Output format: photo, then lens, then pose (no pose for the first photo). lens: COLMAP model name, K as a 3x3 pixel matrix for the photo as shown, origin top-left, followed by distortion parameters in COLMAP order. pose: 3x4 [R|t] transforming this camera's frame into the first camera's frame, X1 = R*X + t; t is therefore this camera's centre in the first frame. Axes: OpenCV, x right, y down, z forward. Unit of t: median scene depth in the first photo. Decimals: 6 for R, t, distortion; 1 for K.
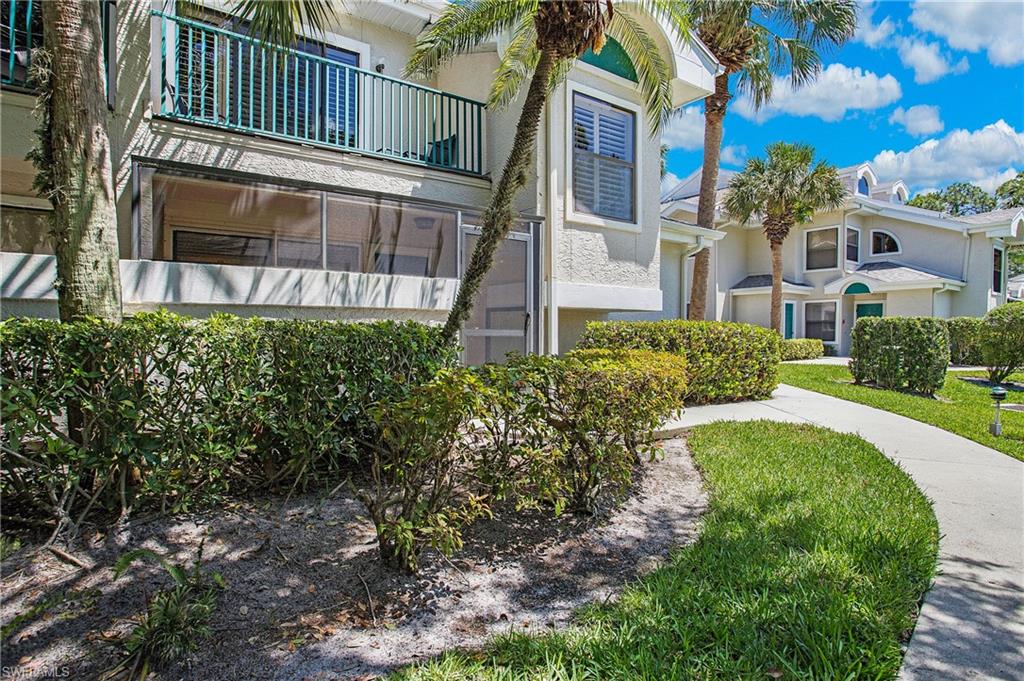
lens RADIAL K [[503.8, 0, 507.6], [0, 503.8, 331.0], [0, 0, 1]] dist [-0.042488, 0.010437]
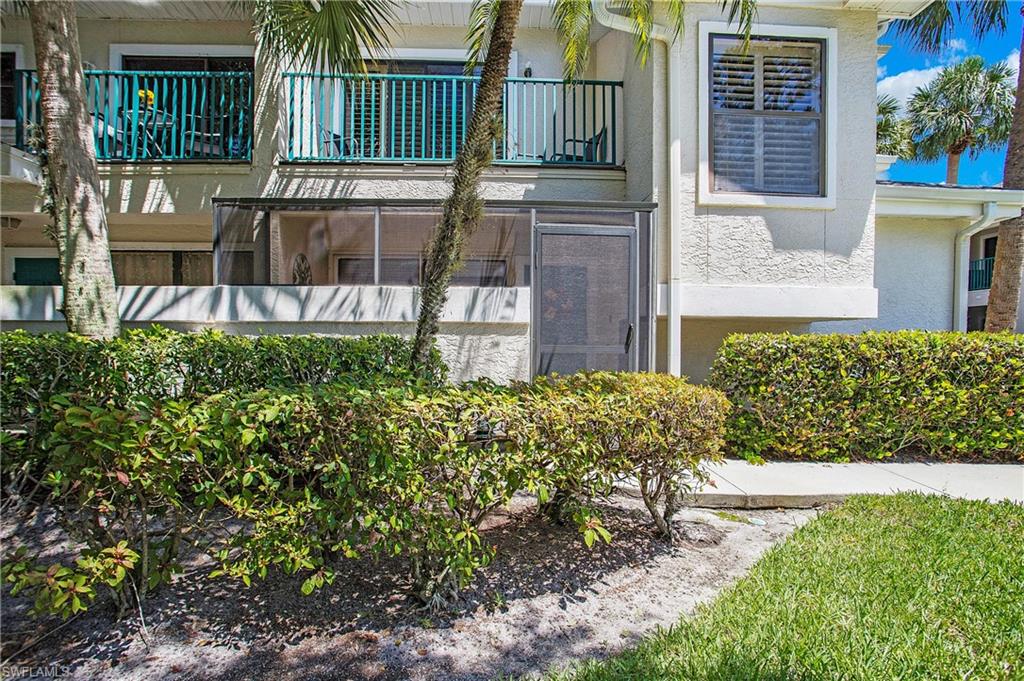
lens RADIAL K [[503.8, 0, 513.8], [0, 503.8, 349.2], [0, 0, 1]] dist [-0.042488, 0.010437]
pose [[0.859239, 0.007120, -0.511526, 0.310554], [-0.003051, 0.999957, 0.008794, -0.002598], [0.511566, -0.005996, 0.859223, 0.221836]]
